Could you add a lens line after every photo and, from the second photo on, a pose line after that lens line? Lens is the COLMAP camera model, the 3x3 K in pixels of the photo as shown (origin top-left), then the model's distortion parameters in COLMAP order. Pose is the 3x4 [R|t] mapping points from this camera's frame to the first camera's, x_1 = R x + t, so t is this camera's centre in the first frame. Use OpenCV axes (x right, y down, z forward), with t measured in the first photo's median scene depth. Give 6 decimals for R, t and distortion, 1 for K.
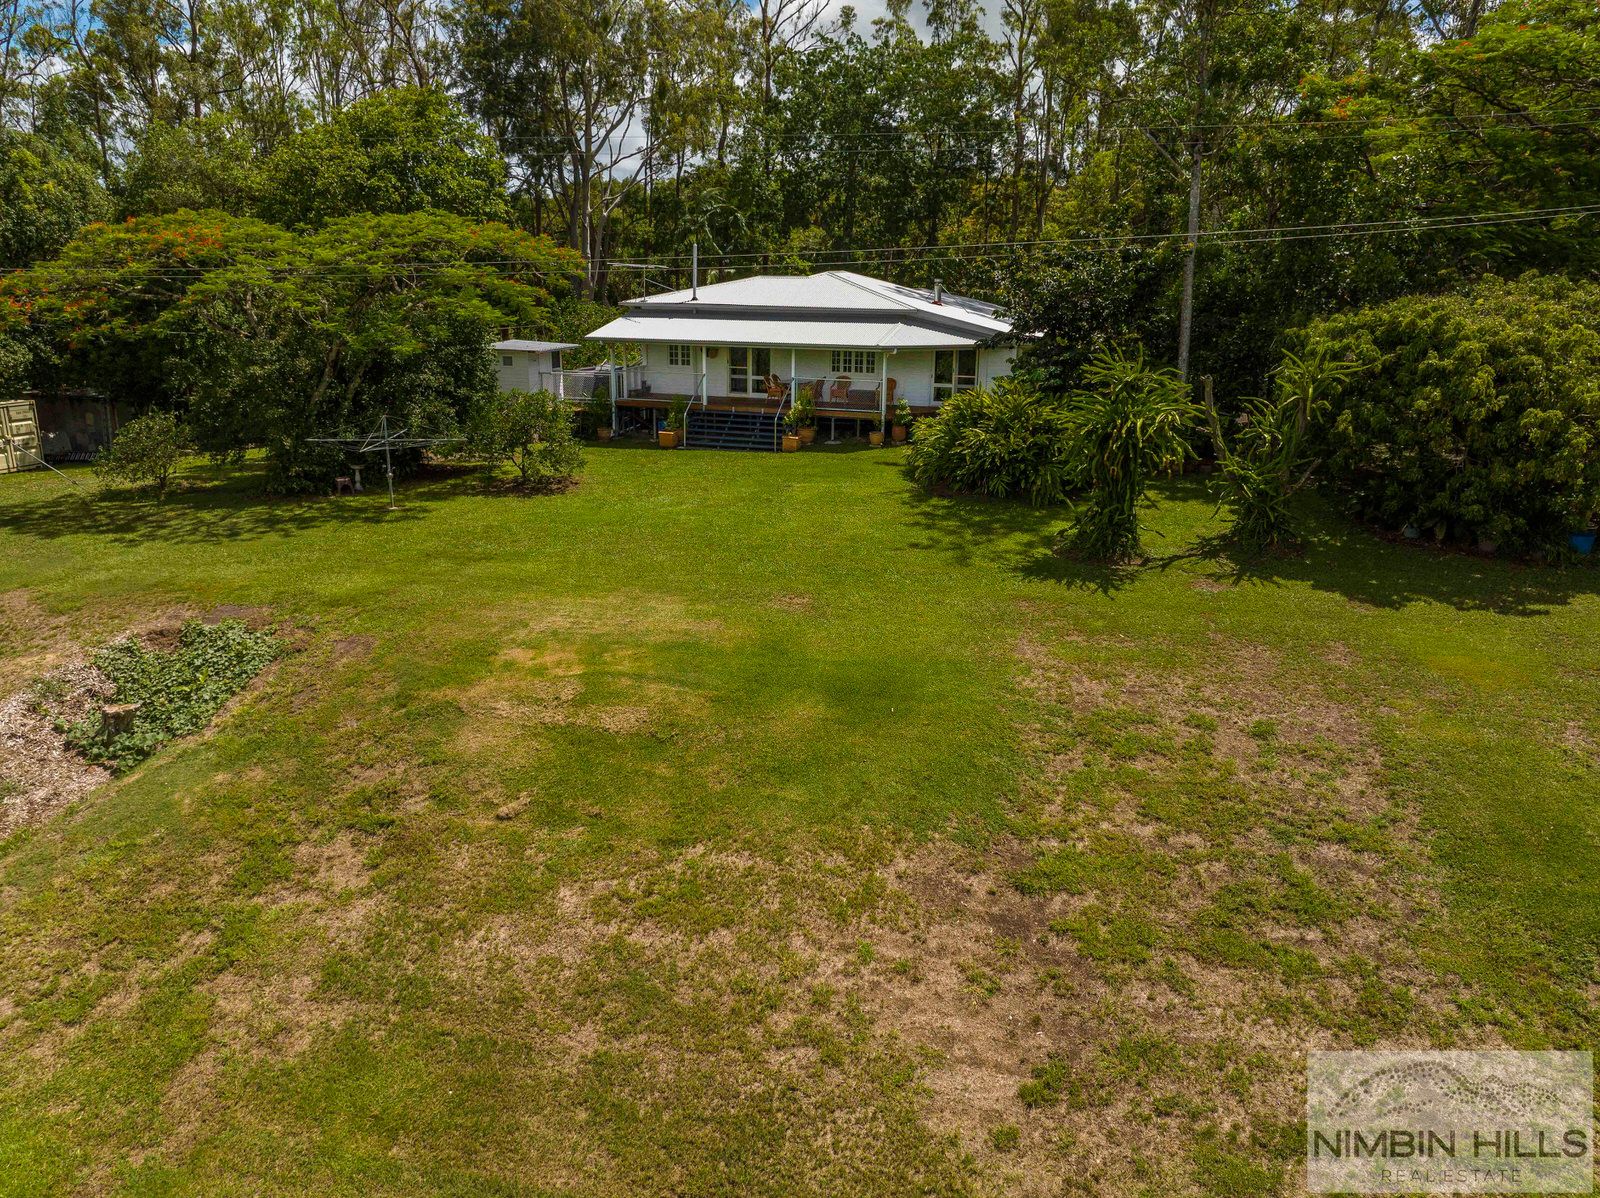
lens RADIAL K [[1124.2, 0, 807.8], [0, 1124.2, 569.3], [0, 0, 1]] dist [-0.032997, 0.001459]
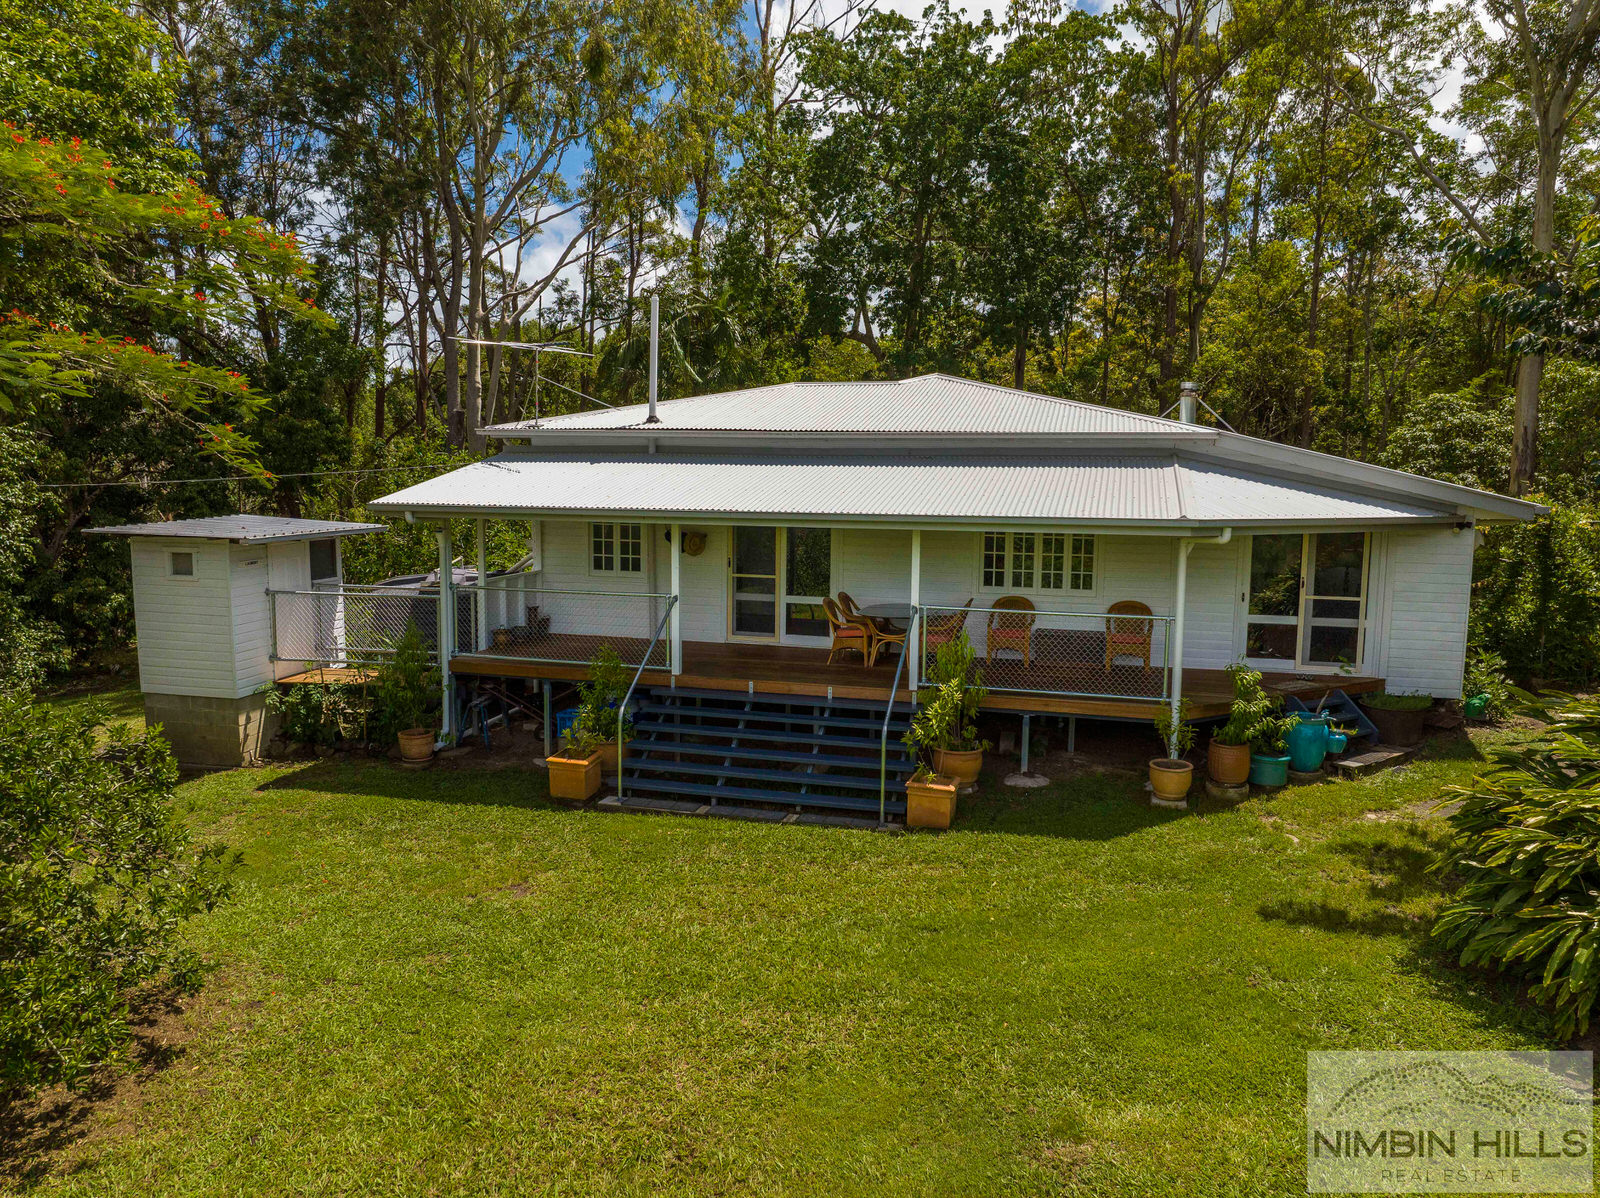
lens RADIAL K [[1124.2, 0, 807.8], [0, 1124.2, 569.3], [0, 0, 1]] dist [-0.032997, 0.001459]
pose [[0.999339, -0.004712, 0.036039, -0.057868], [0.010712, 0.985698, -0.168179, -0.112317], [-0.034732, 0.168454, 0.985097, 0.589385]]
